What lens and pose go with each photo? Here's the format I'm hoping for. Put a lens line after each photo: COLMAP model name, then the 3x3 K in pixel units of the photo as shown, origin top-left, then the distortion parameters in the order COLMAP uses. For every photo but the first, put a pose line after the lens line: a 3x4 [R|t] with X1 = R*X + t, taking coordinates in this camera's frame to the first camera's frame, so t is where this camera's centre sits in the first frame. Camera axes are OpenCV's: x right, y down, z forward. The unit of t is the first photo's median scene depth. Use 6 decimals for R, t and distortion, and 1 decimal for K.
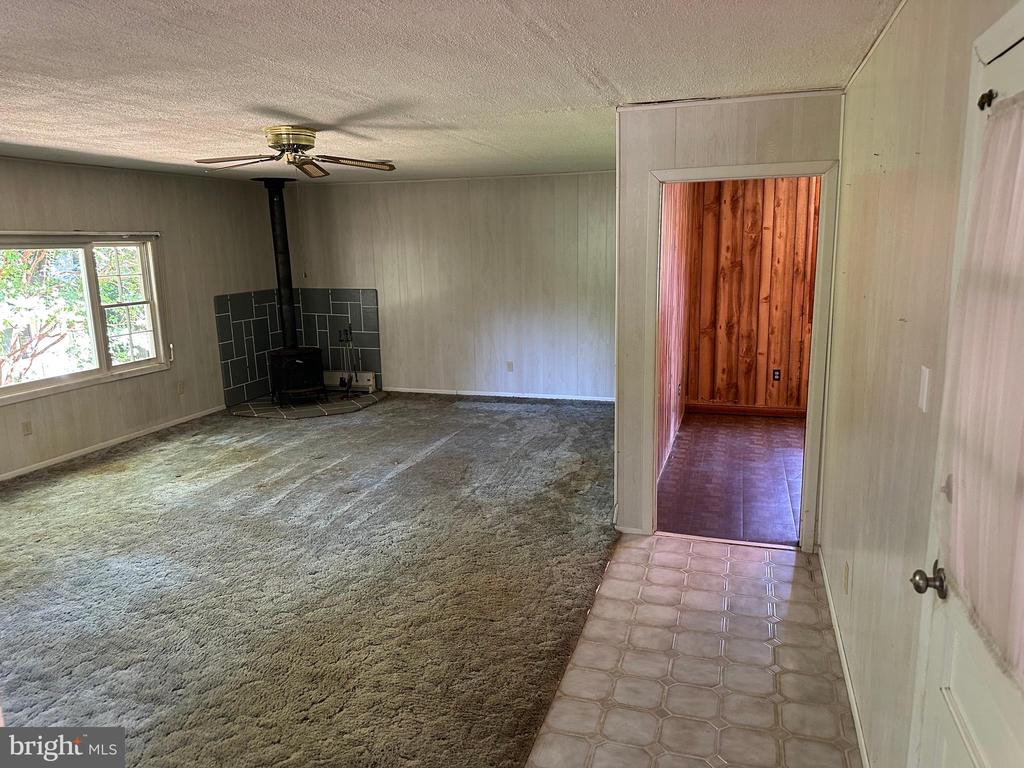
lens RADIAL K [[731.3, 0, 519.8], [0, 731.3, 382.0], [0, 0, 1]] dist [0.112392, -0.135719]
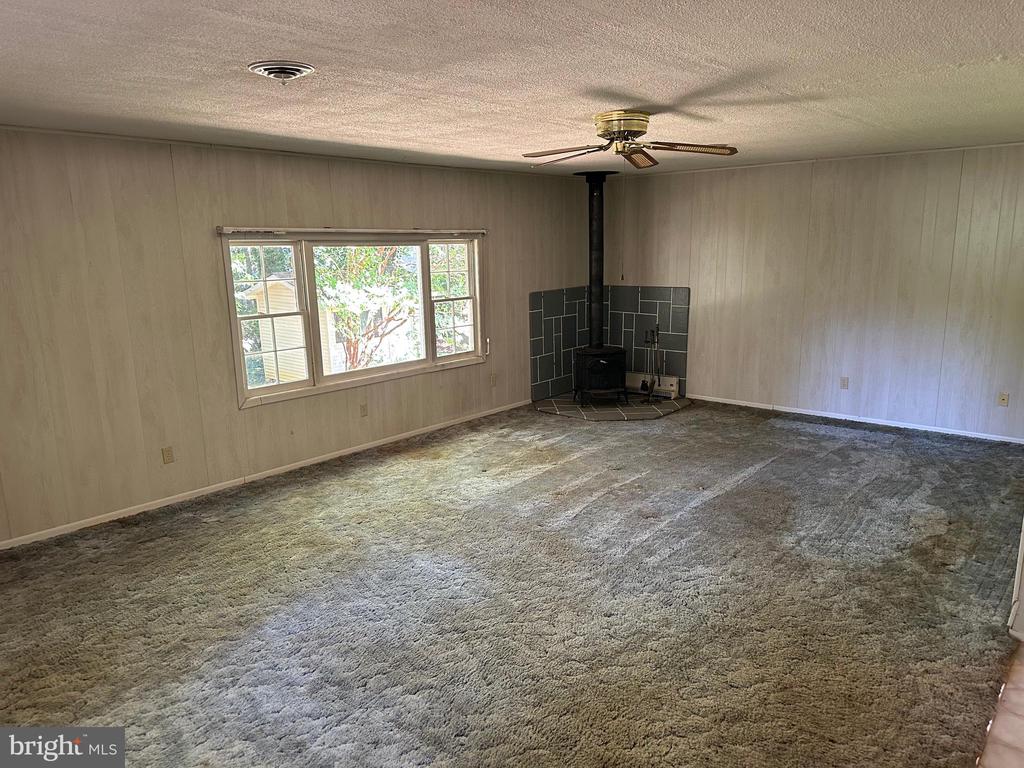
lens RADIAL K [[731.3, 0, 519.8], [0, 731.3, 382.0], [0, 0, 1]] dist [0.112392, -0.135719]
pose [[0.920015, 0.079324, -0.383770, -0.038048], [-0.075188, 0.996836, 0.025794, -0.023131], [0.384602, 0.005124, 0.923068, 0.092431]]
